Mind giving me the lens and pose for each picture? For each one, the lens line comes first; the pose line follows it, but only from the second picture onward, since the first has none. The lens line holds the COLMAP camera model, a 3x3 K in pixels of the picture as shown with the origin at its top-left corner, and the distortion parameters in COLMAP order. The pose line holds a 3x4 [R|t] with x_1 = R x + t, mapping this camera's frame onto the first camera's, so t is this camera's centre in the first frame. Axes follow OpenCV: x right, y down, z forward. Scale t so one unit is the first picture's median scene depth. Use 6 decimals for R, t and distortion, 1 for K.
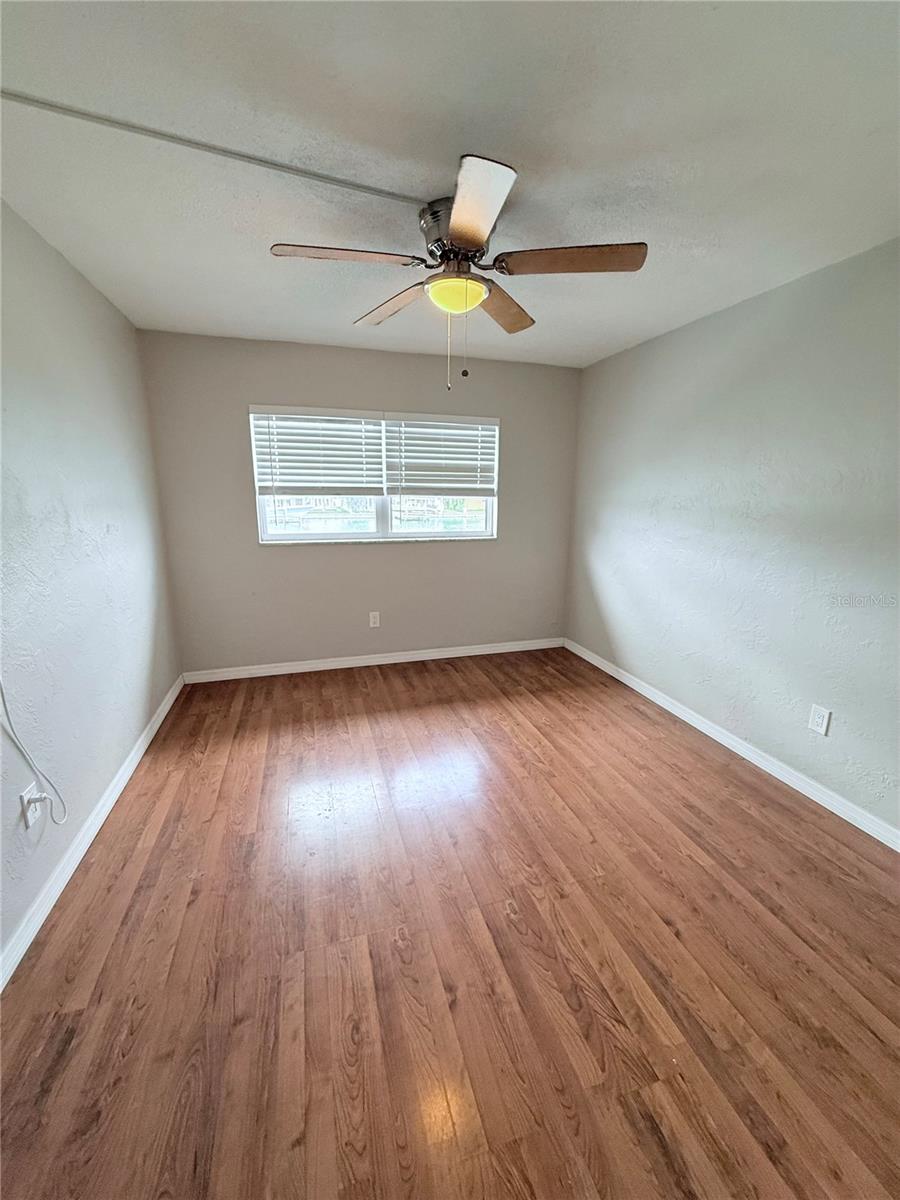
lens RADIAL K [[478.7, 0, 451.4], [0, 478.7, 598.7], [0, 0, 1]] dist [-0.000673, 0.000020]
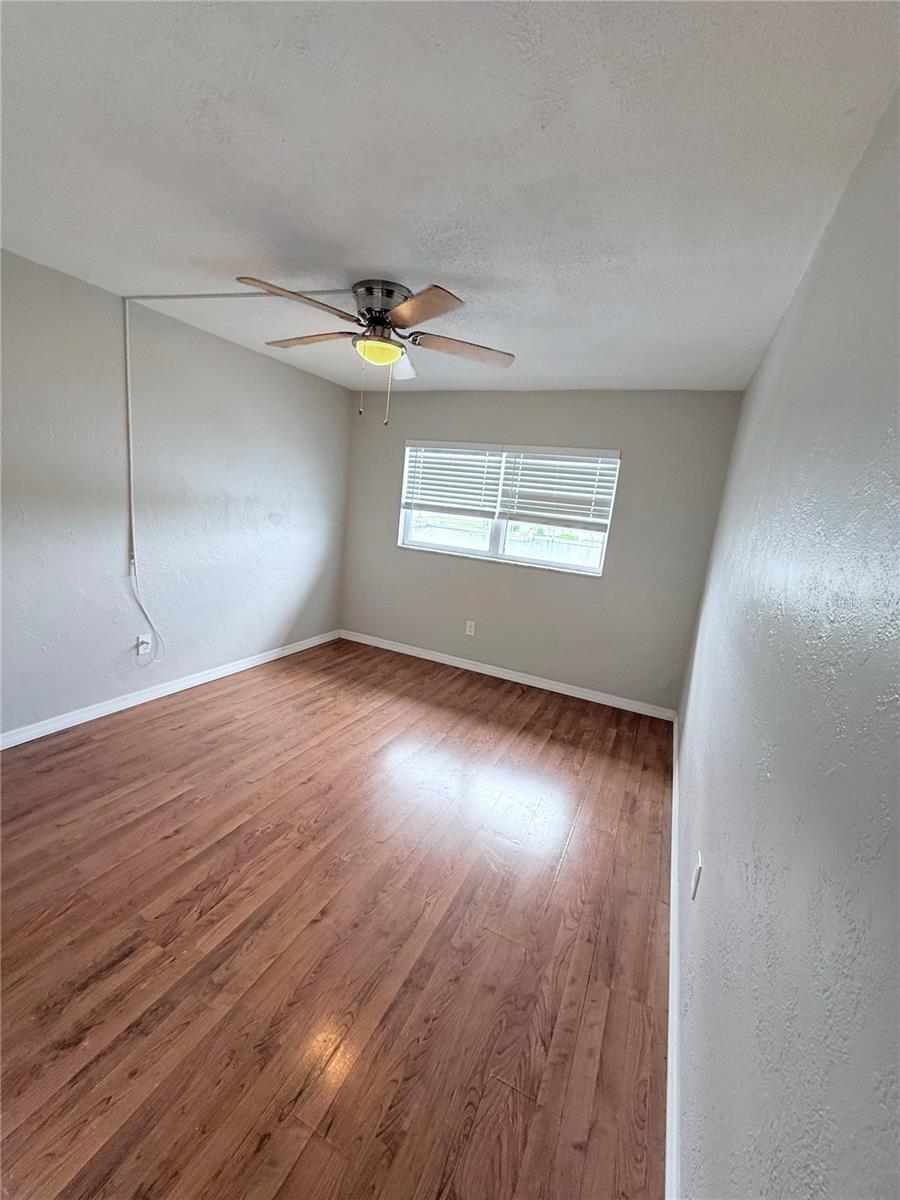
lens RADIAL K [[478.7, 0, 451.4], [0, 478.7, 598.7], [0, 0, 1]] dist [-0.000673, 0.000020]
pose [[0.738690, 0.198301, -0.644215, 0.556648], [-0.241909, 0.970067, 0.021220, -0.038881], [0.629140, 0.140167, 0.764550, 0.126760]]
